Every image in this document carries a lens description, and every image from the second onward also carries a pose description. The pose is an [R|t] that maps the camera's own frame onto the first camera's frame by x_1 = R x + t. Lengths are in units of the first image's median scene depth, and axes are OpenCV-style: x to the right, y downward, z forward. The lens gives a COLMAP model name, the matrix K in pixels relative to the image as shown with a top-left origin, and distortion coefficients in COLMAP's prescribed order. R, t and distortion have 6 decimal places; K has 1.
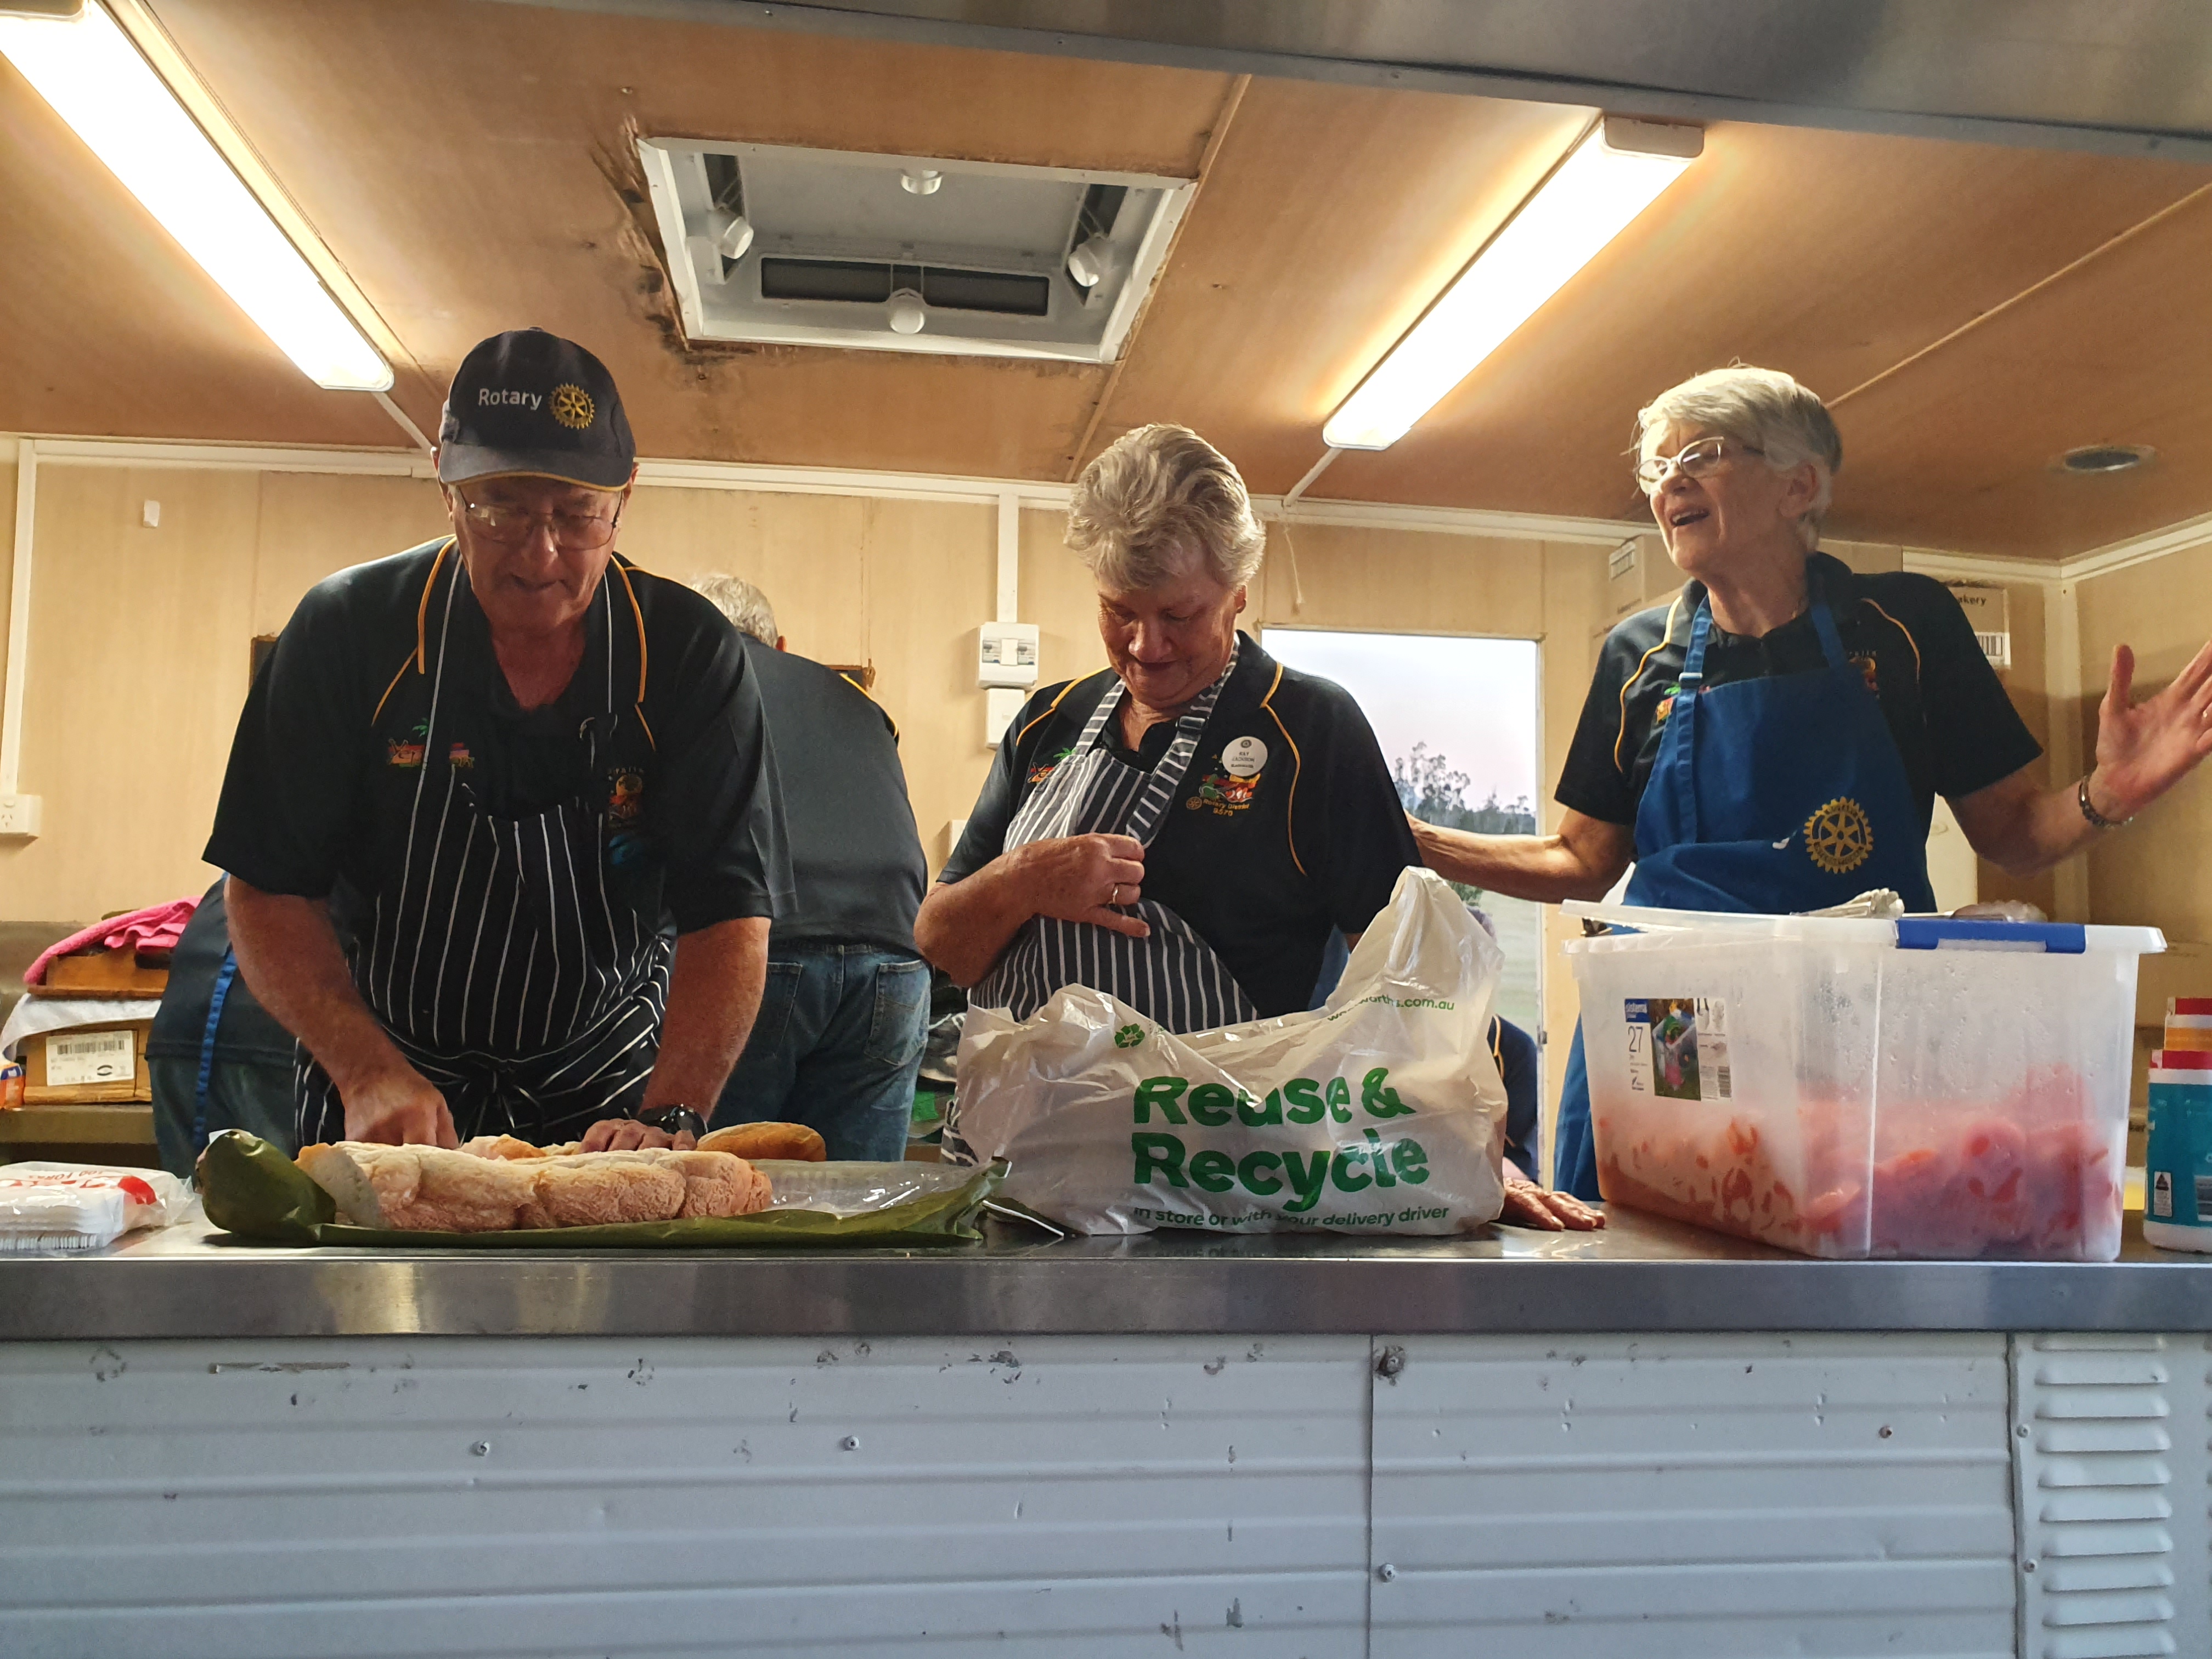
lens RADIAL K [[1711.4, 0, 1097.1], [0, 1711.4, 823.9], [0, 0, 1]] dist [-0.008811, 0.058418]
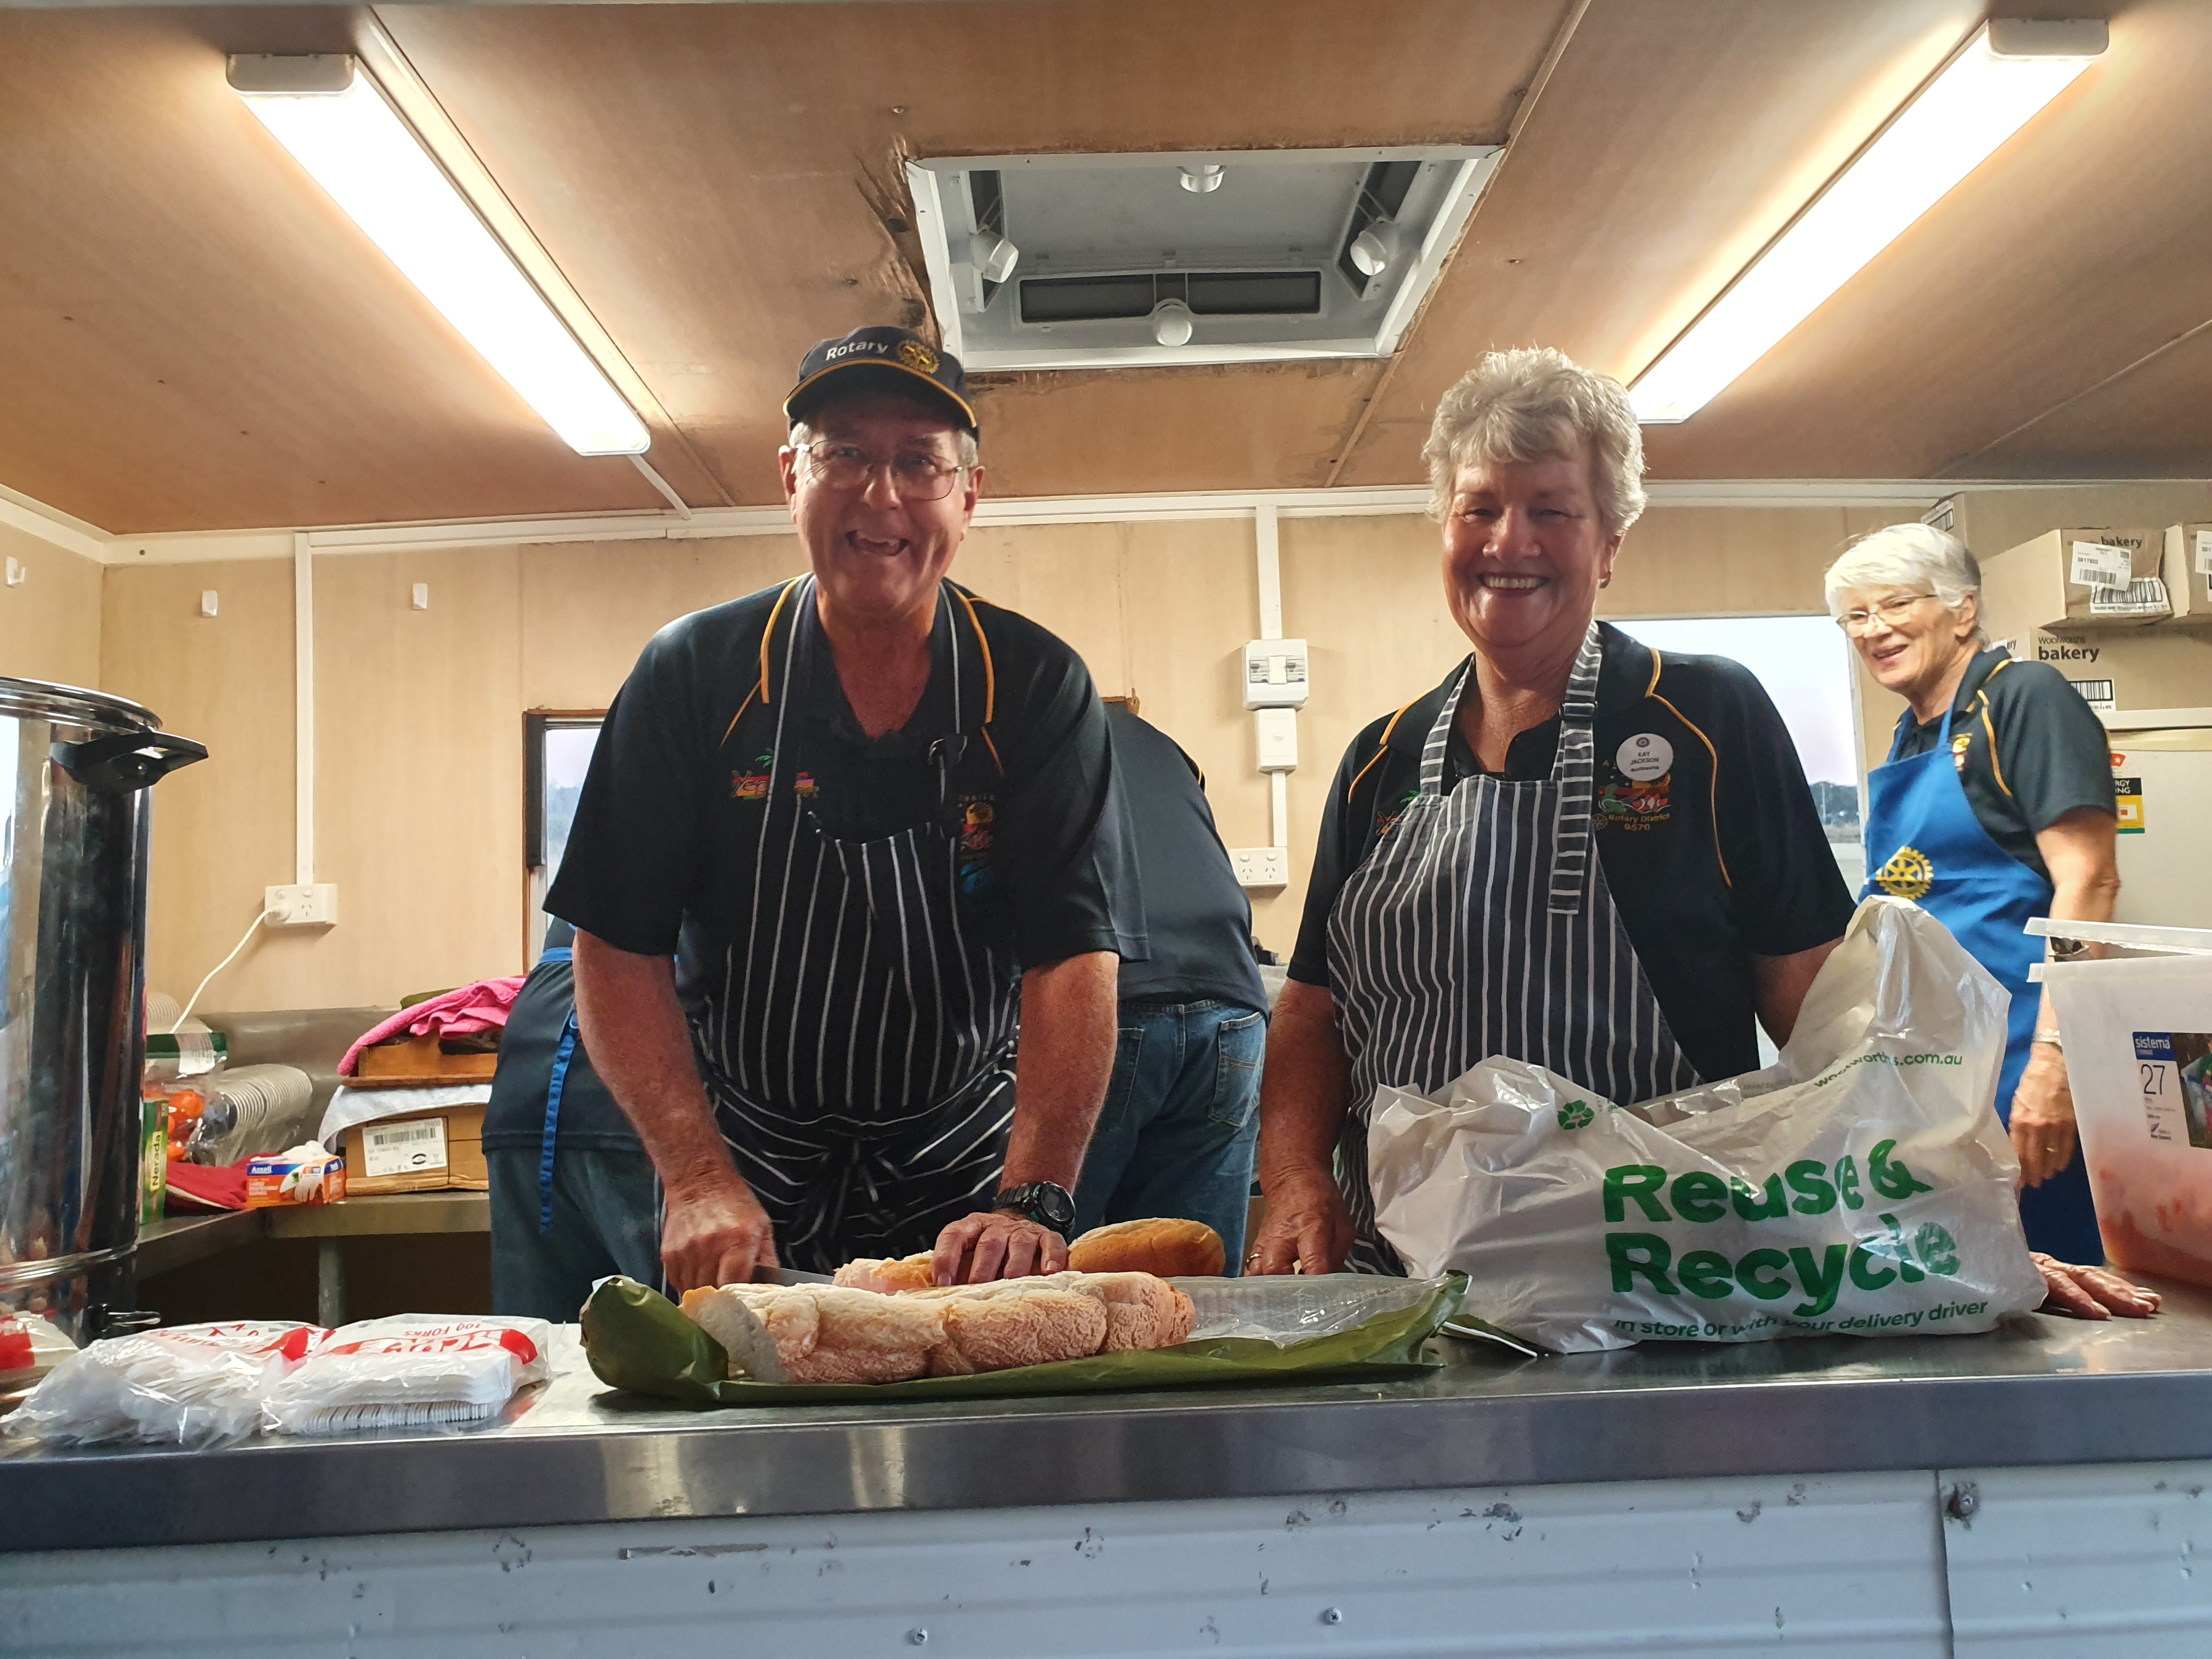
lens RADIAL K [[1650.5, 0, 1116.3], [0, 1650.5, 833.5], [0, 0, 1]] dist [0.017400, 0.003991]
pose [[0.993836, -0.064687, -0.090028, -0.104413], [0.065360, 0.997851, 0.004546, -0.031004], [0.089541, -0.010402, 0.995929, 0.109362]]
